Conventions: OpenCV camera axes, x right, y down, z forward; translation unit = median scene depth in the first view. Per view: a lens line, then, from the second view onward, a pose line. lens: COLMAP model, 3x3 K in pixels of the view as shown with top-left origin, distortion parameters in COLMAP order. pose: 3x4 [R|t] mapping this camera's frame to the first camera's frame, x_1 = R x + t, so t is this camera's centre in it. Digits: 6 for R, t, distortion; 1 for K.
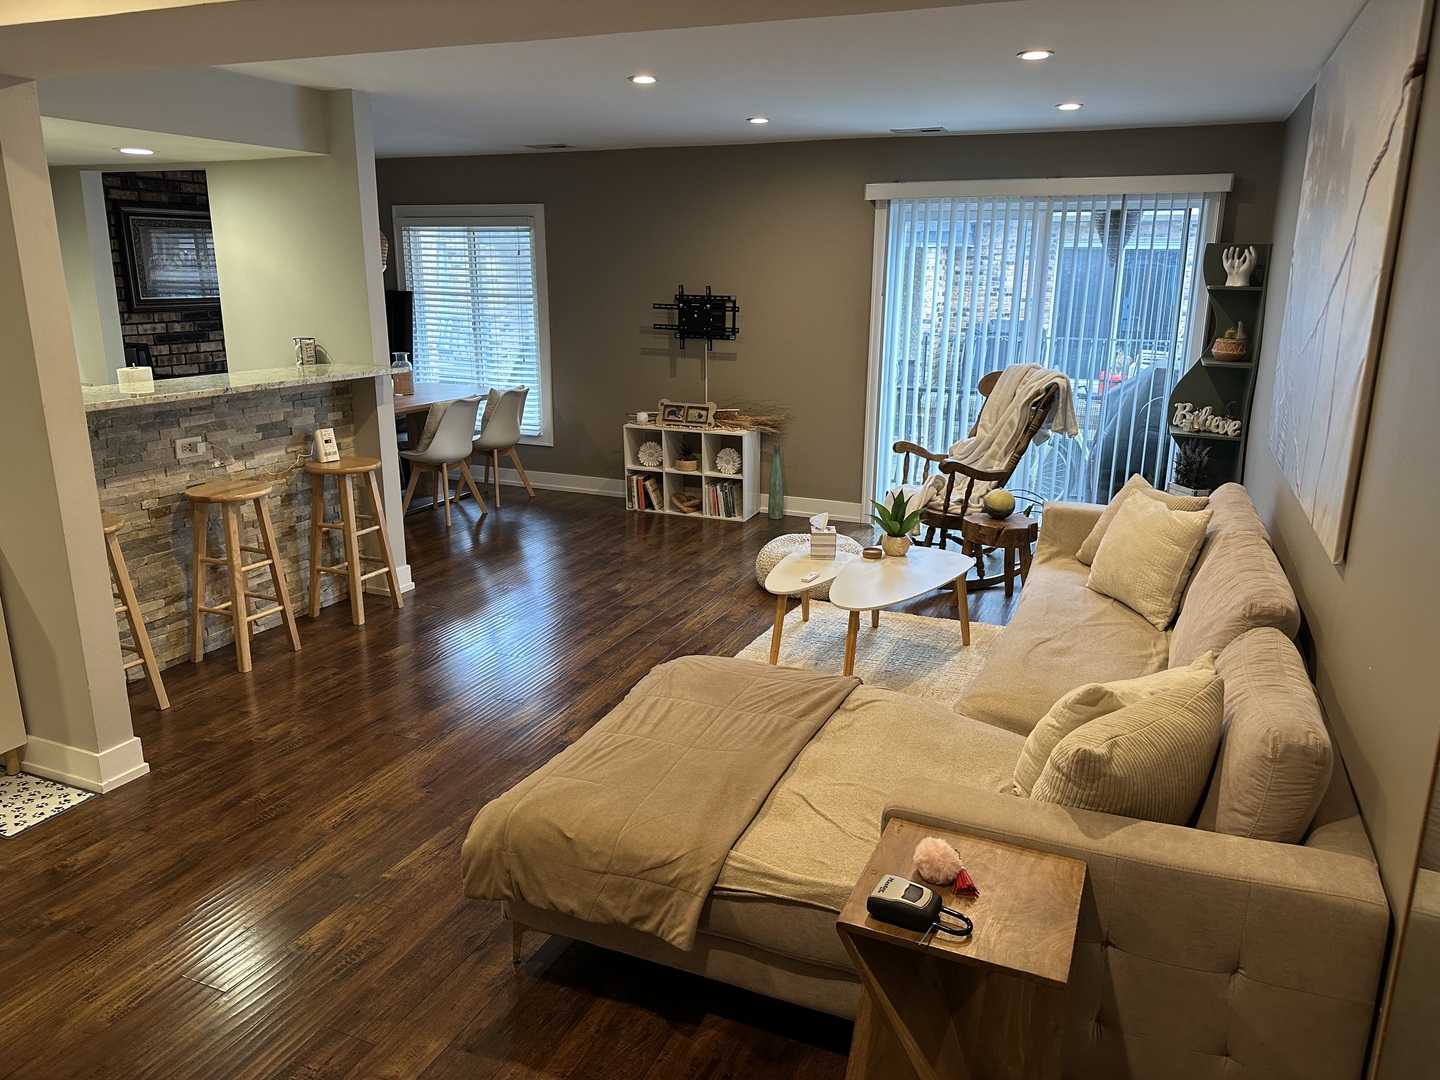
lens RADIAL K [[1006.2, 0, 731.9], [0, 1006.2, 537.8], [0, 0, 1]] dist [0.152818, -0.273195]
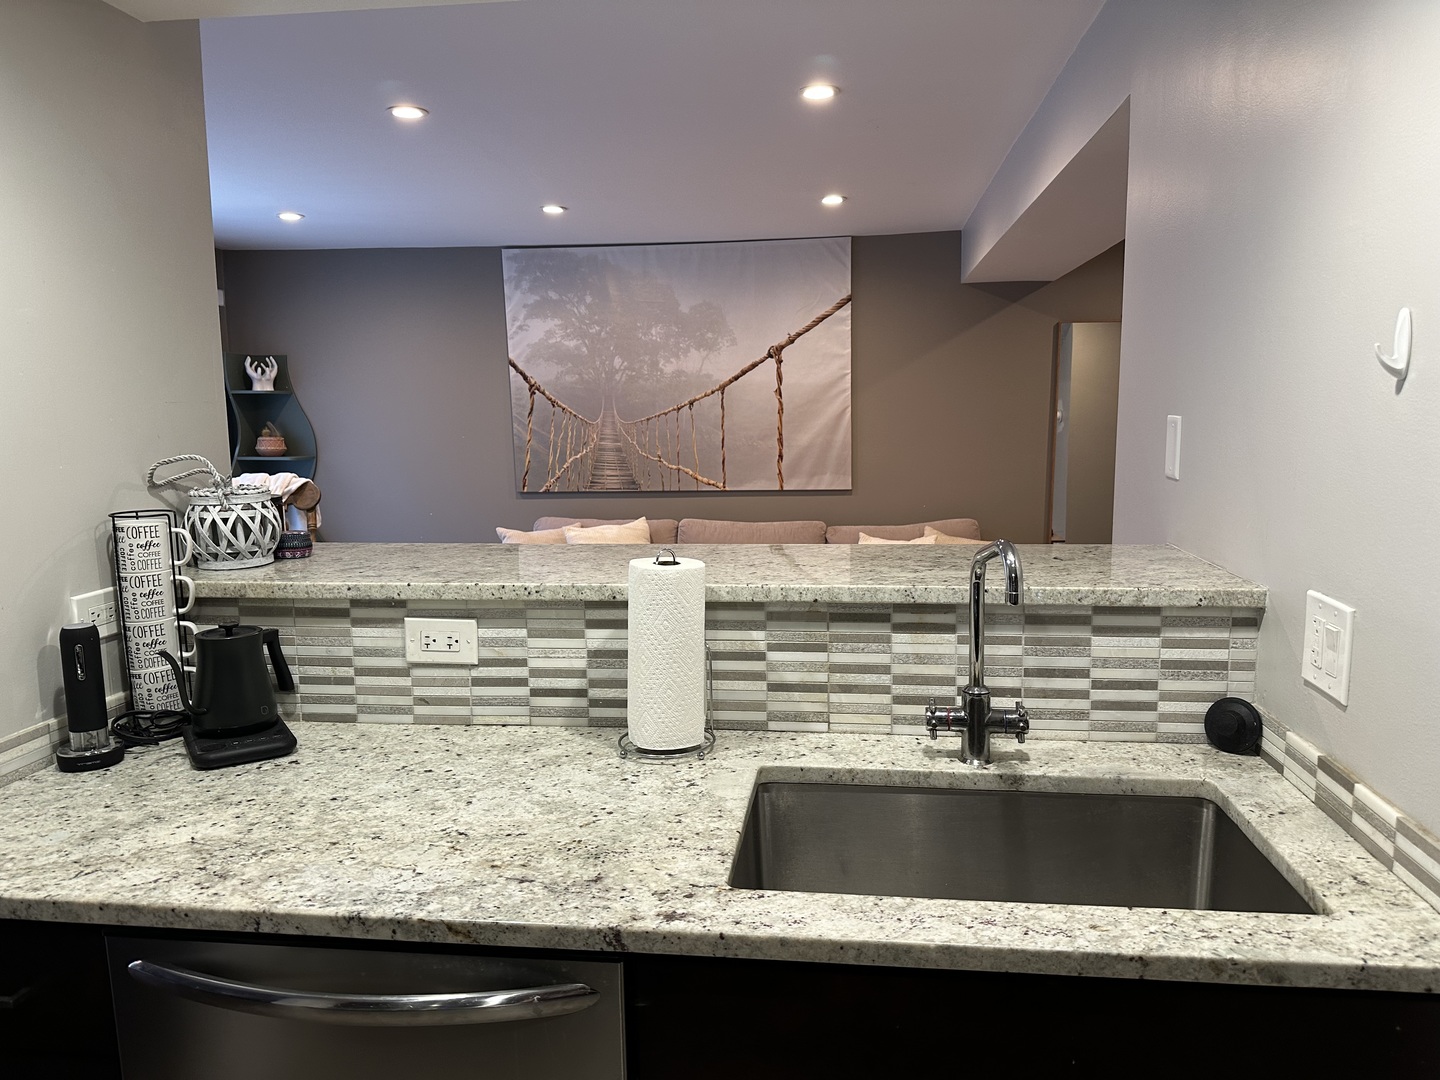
lens RADIAL K [[1006.2, 0, 731.9], [0, 1006.2, 537.8], [0, 0, 1]] dist [0.152818, -0.273195]
pose [[-0.281951, -0.128135, 0.950834, -0.907797], [0.253923, 0.945737, 0.202744, -0.236372], [-0.925217, 0.298603, -0.234115, 1.030857]]
